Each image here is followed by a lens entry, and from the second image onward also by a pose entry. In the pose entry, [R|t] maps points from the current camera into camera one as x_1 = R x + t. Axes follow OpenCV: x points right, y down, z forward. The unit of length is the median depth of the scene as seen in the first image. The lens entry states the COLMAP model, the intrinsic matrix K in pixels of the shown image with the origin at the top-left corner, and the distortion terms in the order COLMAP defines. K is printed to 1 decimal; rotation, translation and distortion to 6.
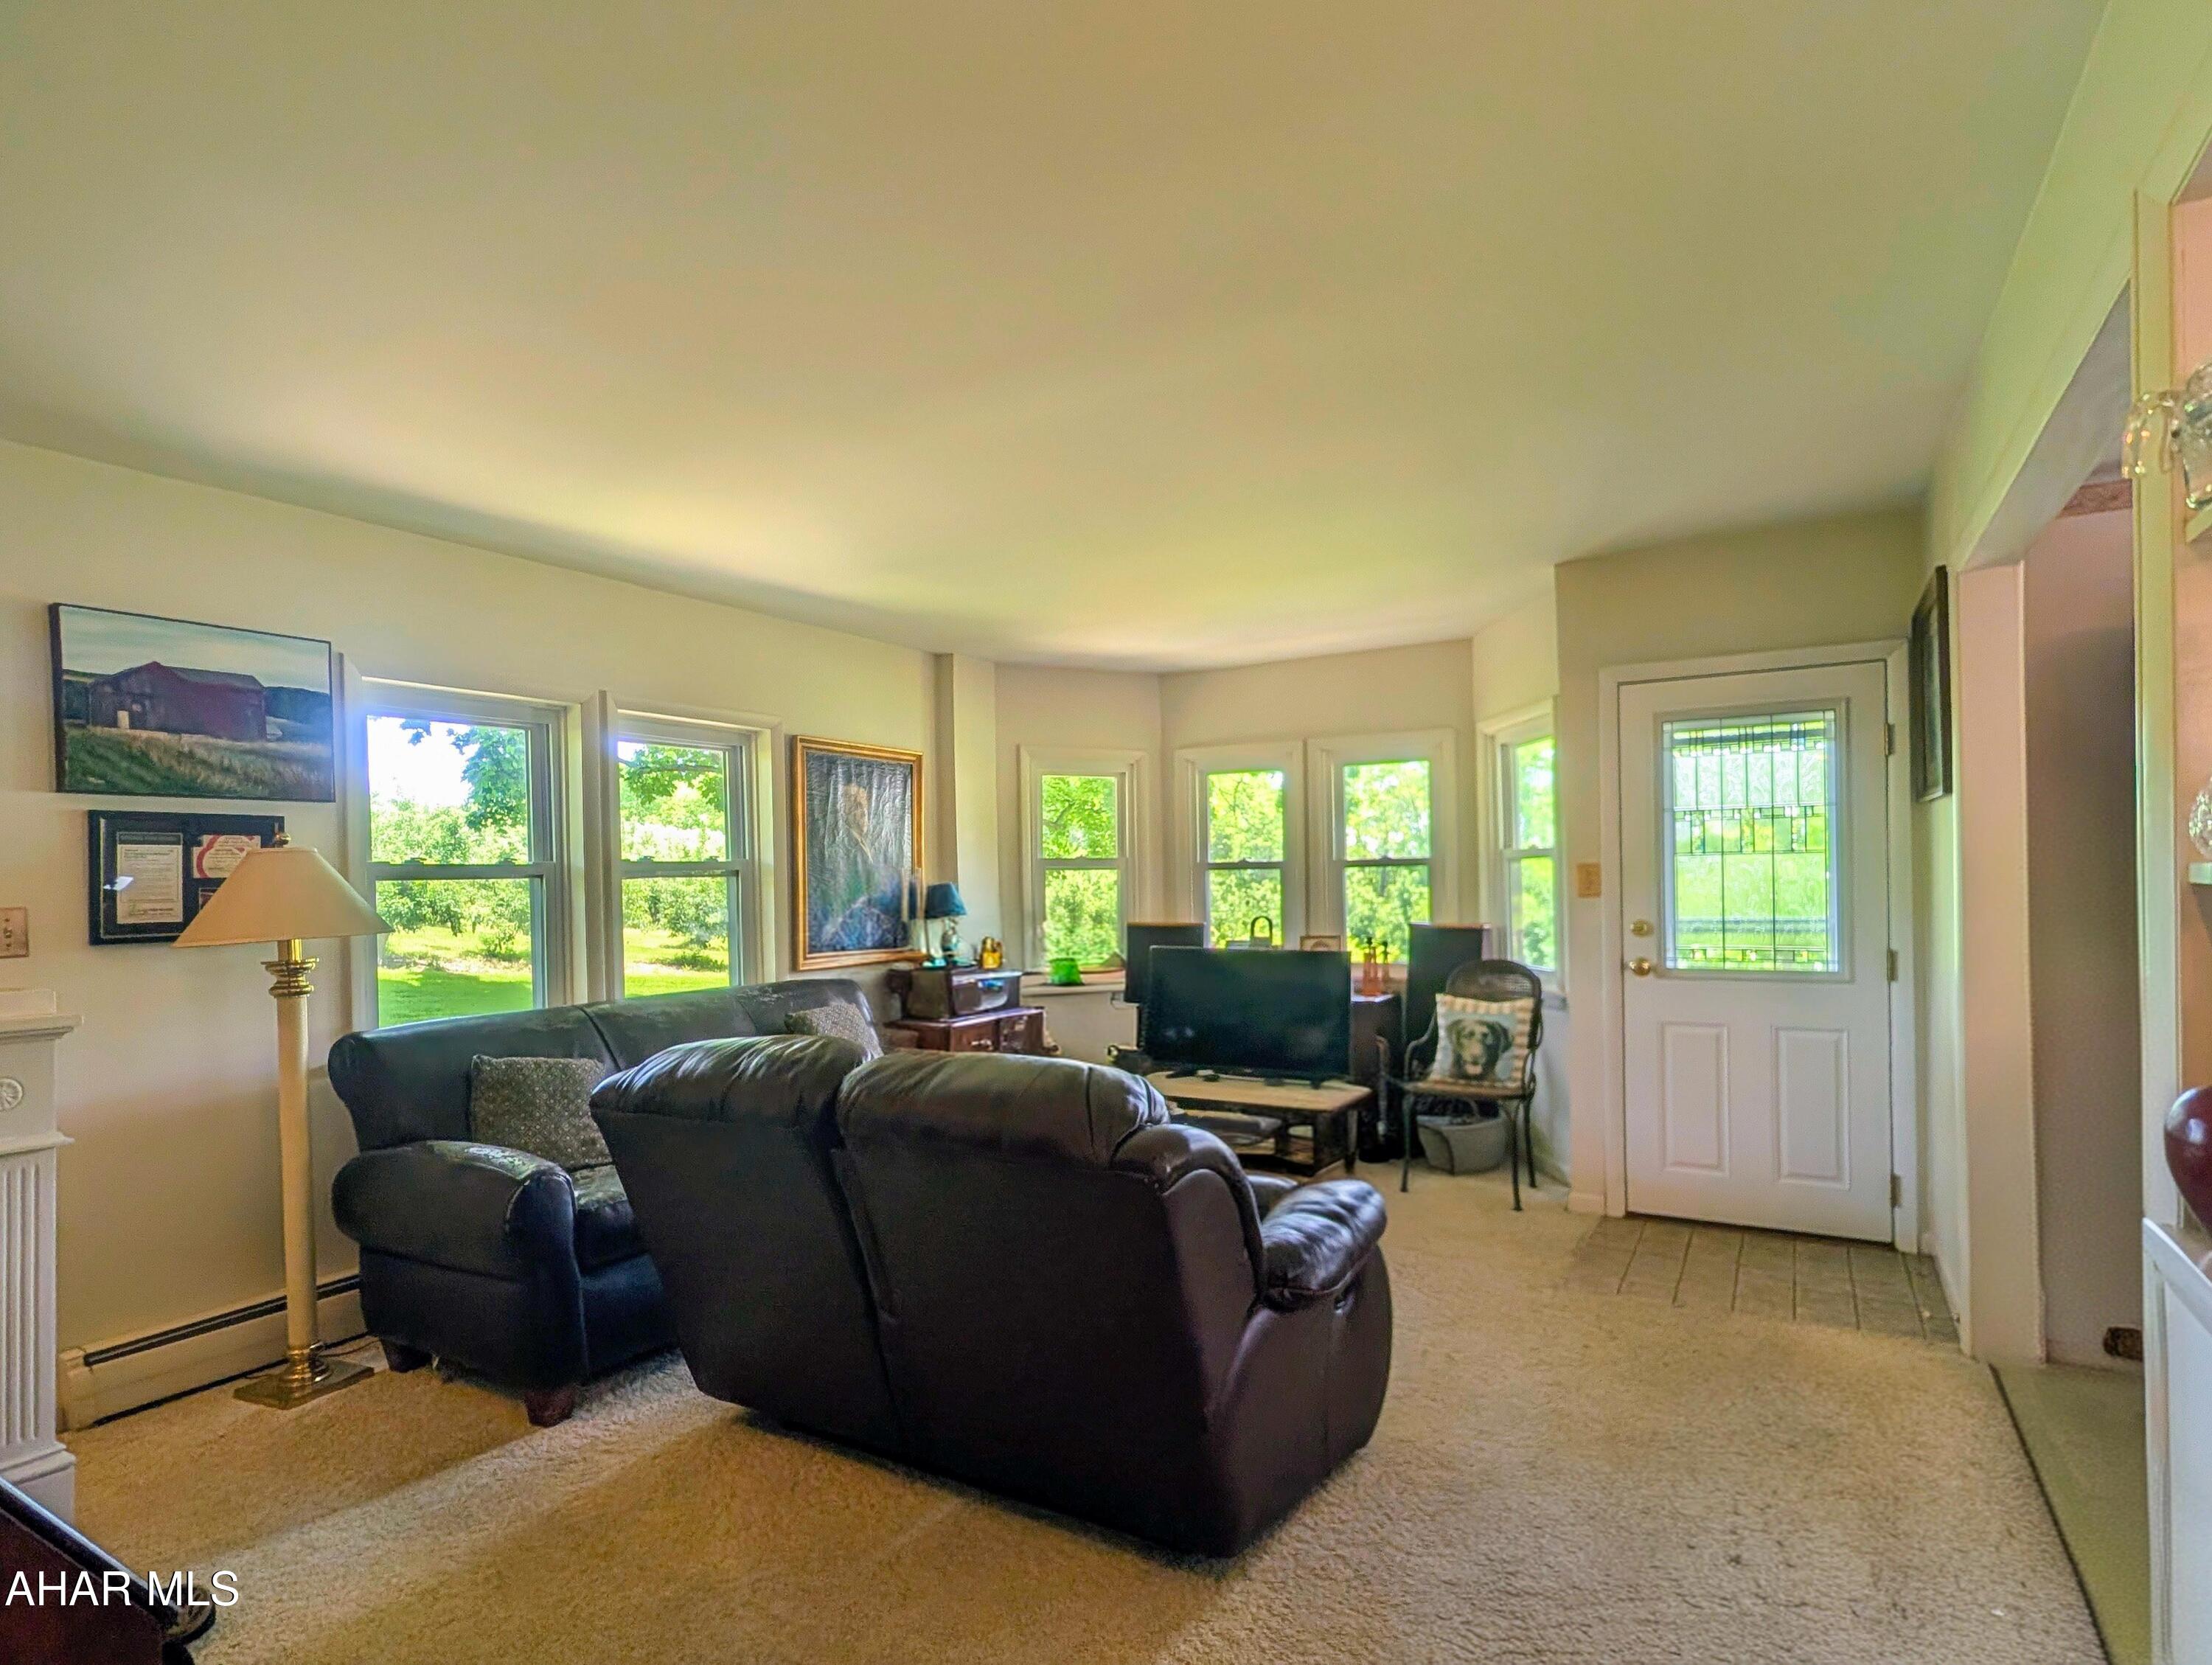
lens RADIAL K [[1159.2, 0, 1111.8], [0, 1159.2, 889.0], [0, 0, 1]] dist [0.004257, 0.000492]
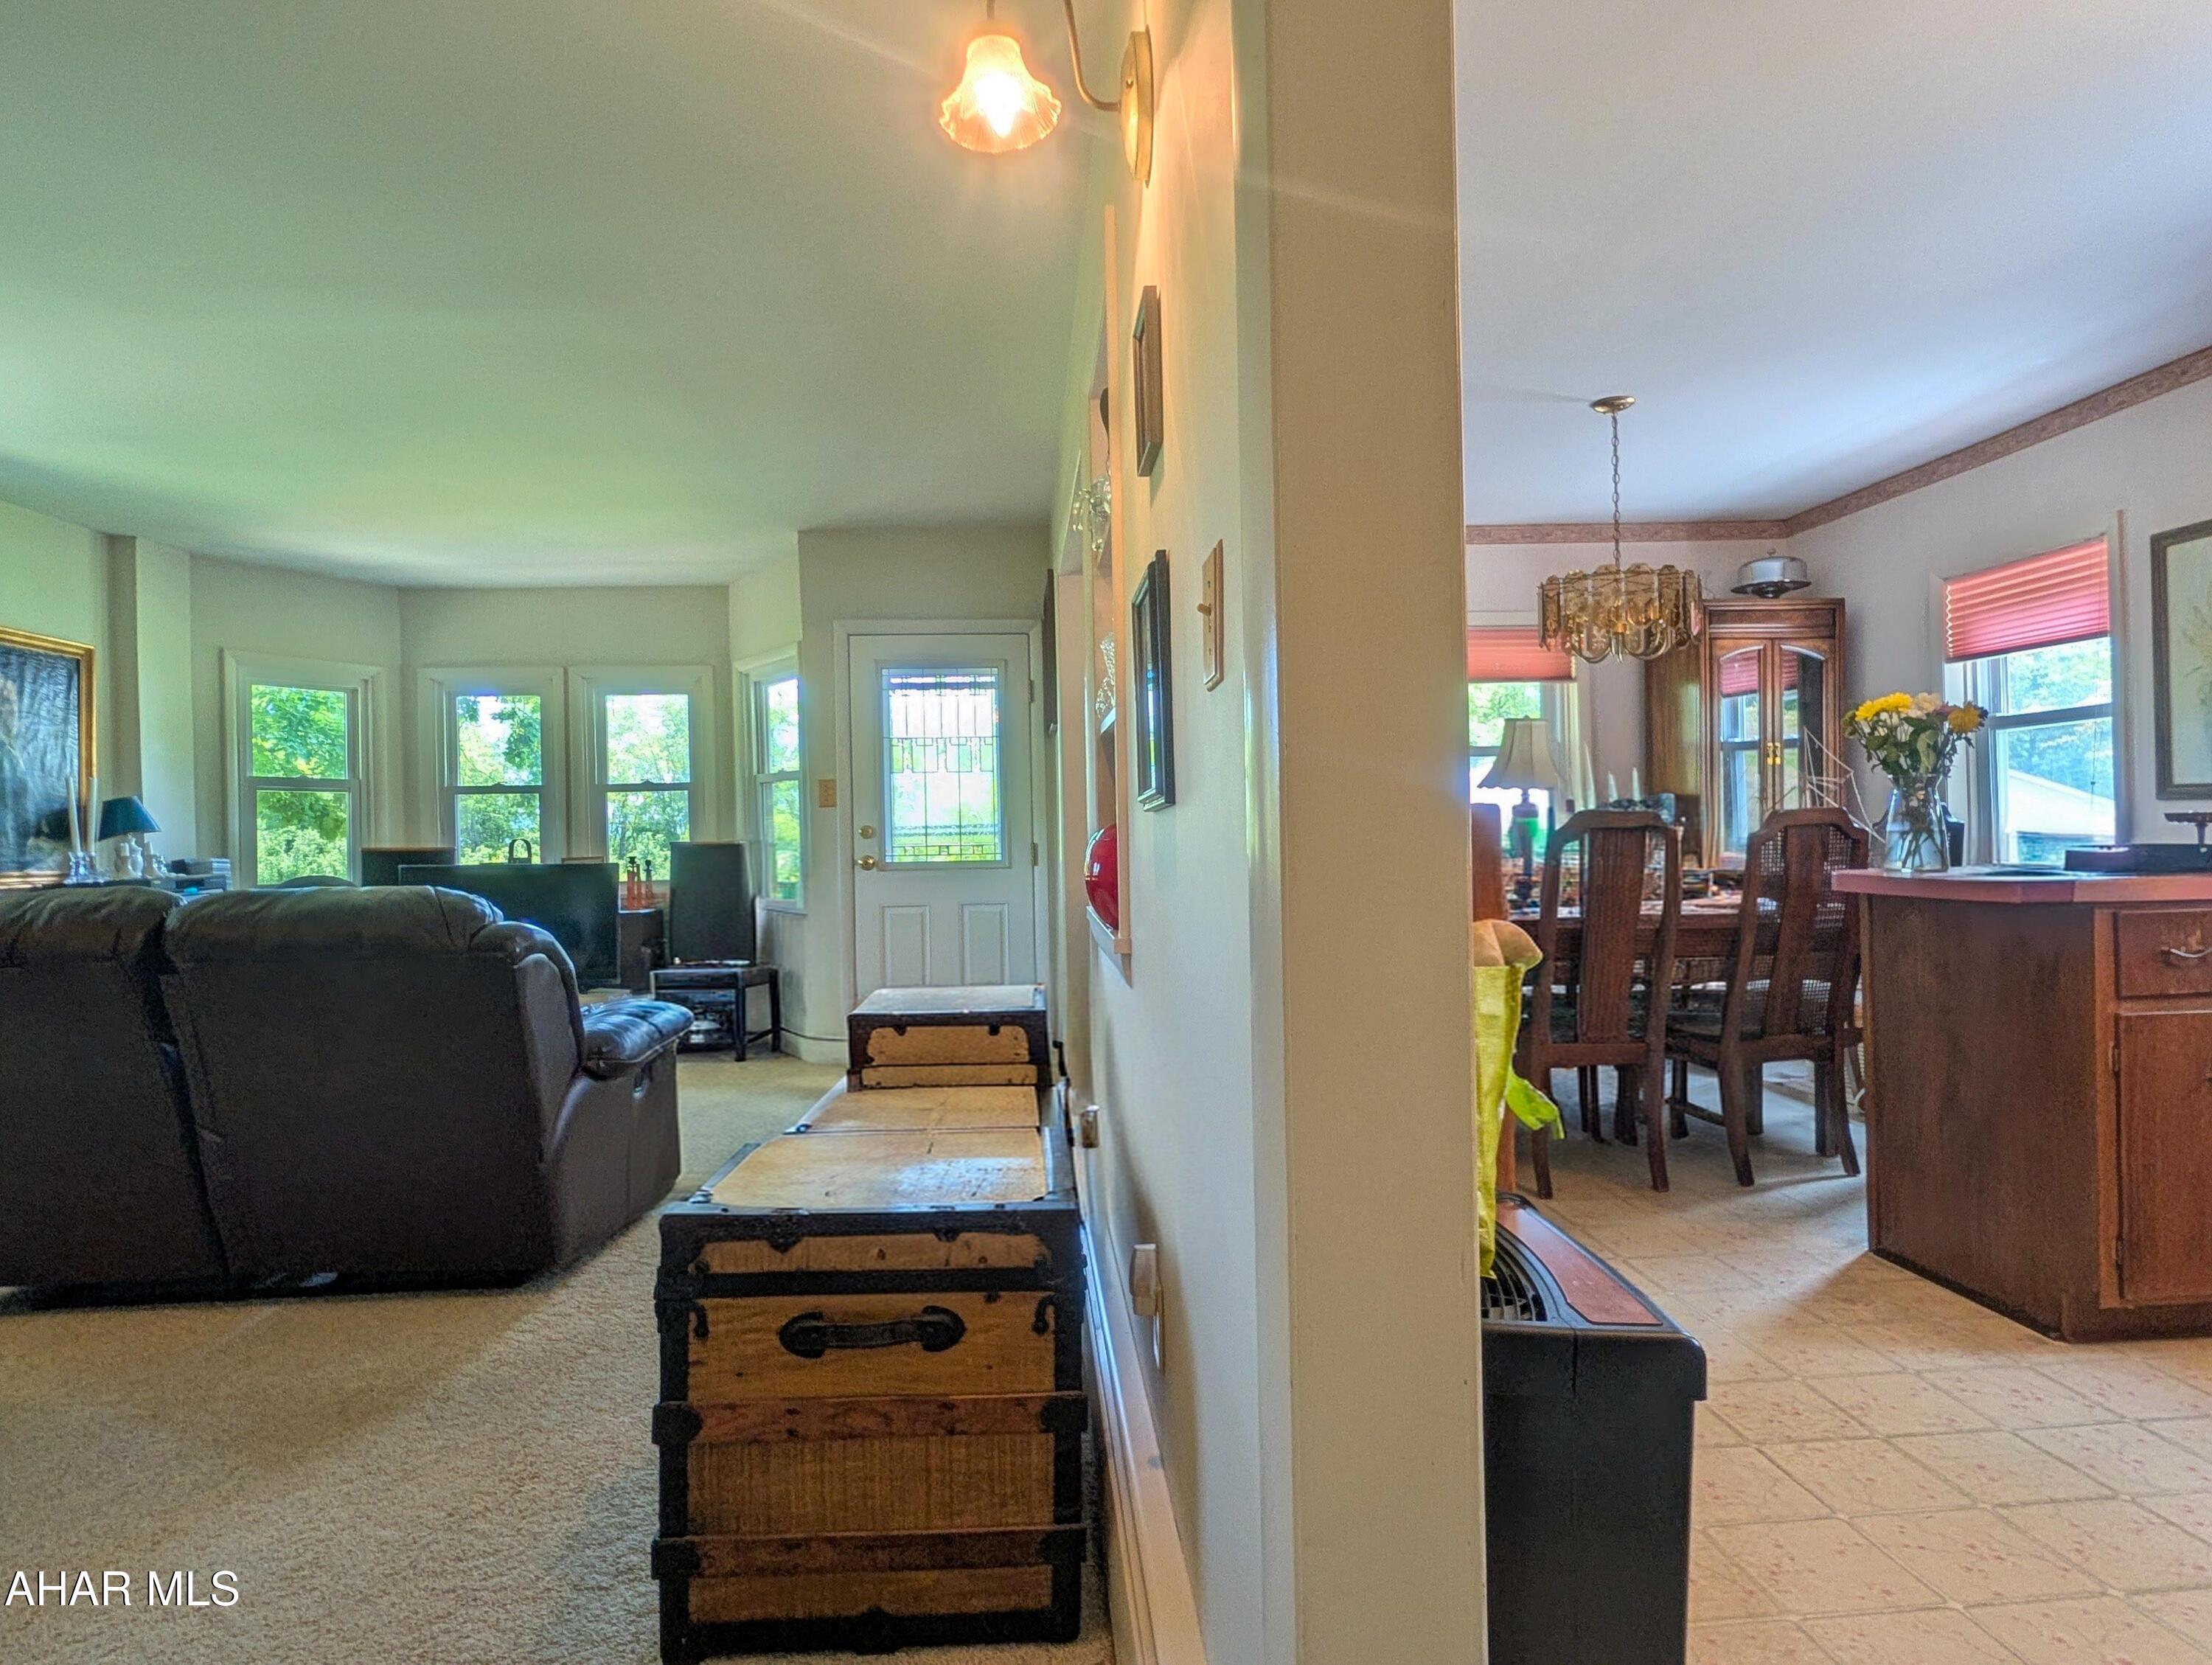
lens RADIAL K [[1245.0, 0, 1106.0], [0, 1245.0, 832.5], [0, 0, 1]] dist [-0.003048, -0.002472]
pose [[0.822799, 0.002205, 0.568328, -0.073421], [0.011665, 0.999716, -0.020767, 0.052367], [-0.568212, 0.023716, 0.822540, -0.195717]]
